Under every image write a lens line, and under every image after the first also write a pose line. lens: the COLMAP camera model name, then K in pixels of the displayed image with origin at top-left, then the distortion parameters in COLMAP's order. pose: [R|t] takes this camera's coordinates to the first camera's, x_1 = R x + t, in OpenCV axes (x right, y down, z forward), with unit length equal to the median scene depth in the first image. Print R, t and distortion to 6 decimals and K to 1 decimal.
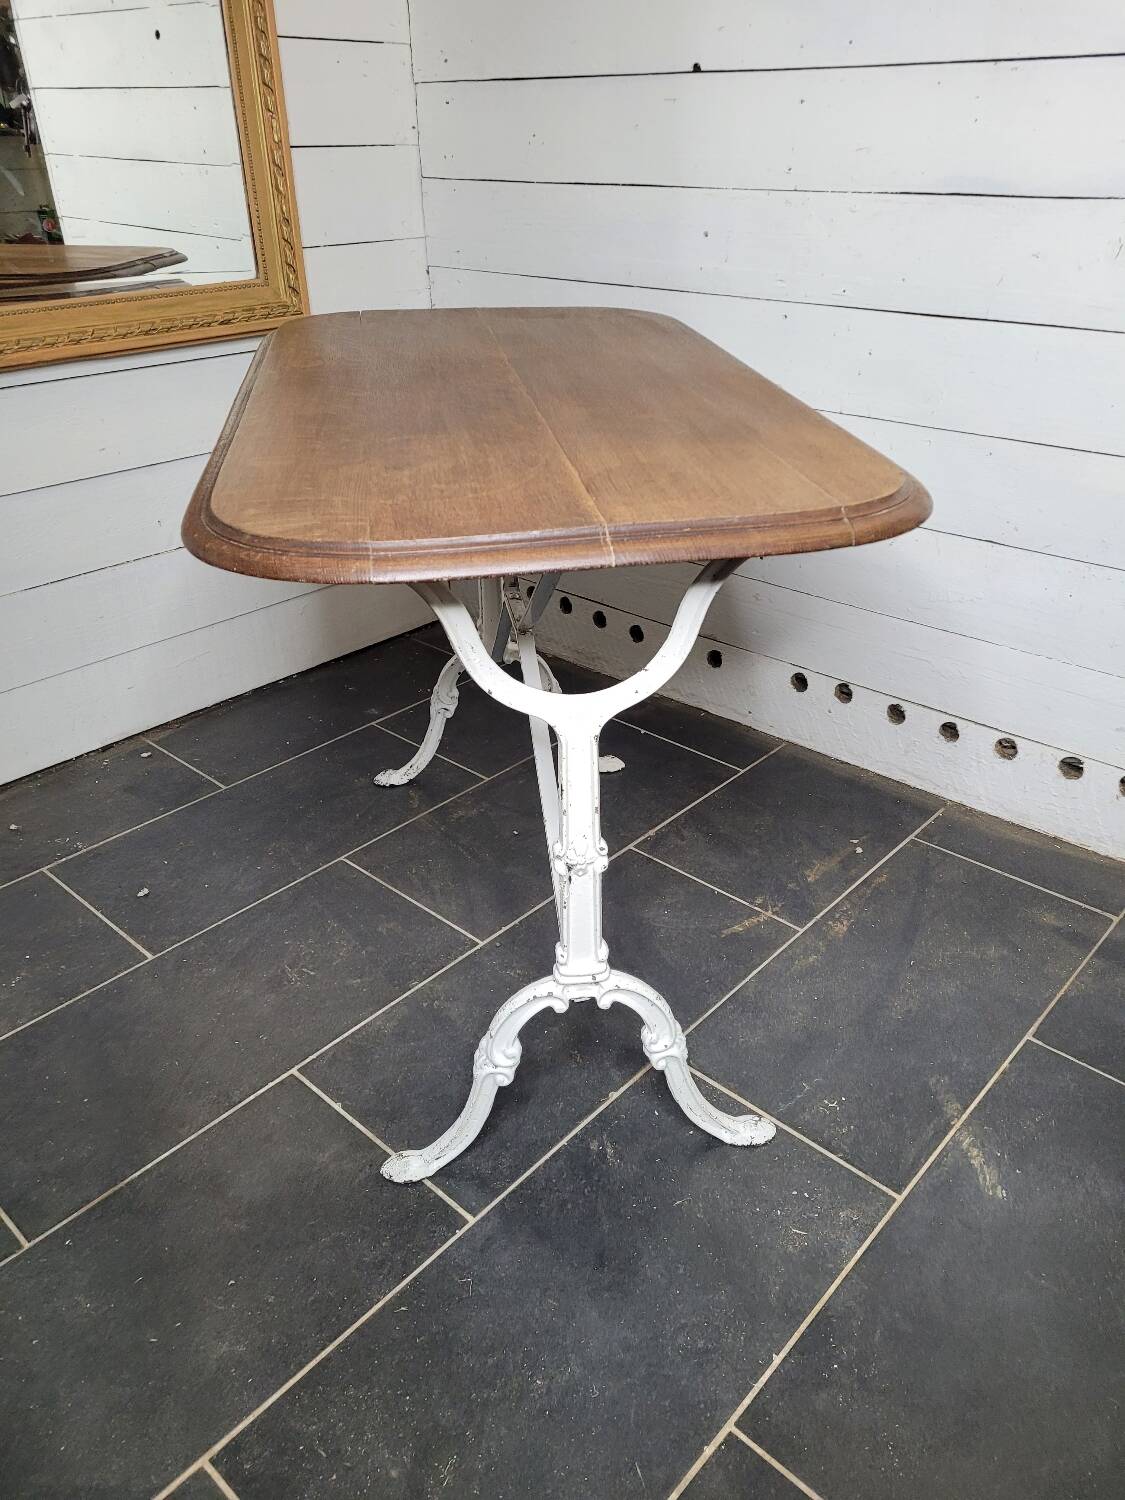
lens RADIAL K [[1120.8, 0, 579.3], [0, 1120.8, 752.0], [0, 0, 1]] dist [0.061432, -0.053059]
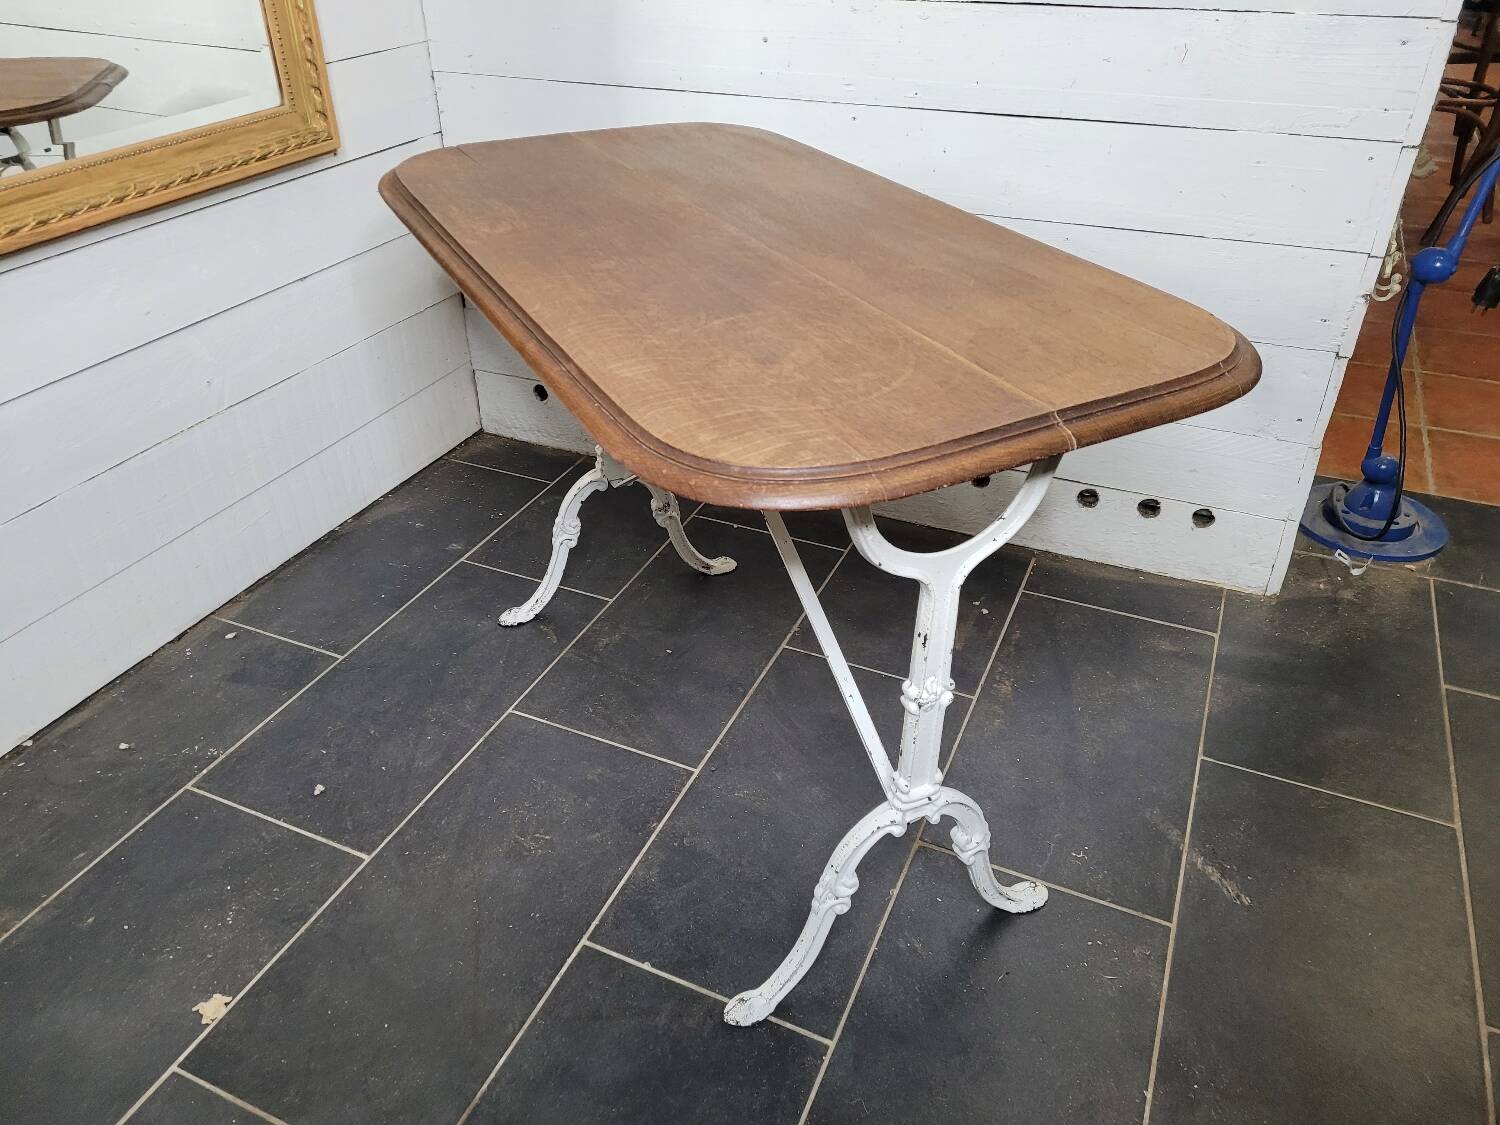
lens RADIAL K [[1120.8, 0, 714.7], [0, 1120.8, 549.8], [0, 0, 1]] dist [0.061432, -0.053059]
pose [[0.956851, -0.158924, 0.243269, -0.291496], [0.145558, 0.986720, 0.072087, -0.099838], [-0.251495, -0.033567, 0.967276, 0.018943]]
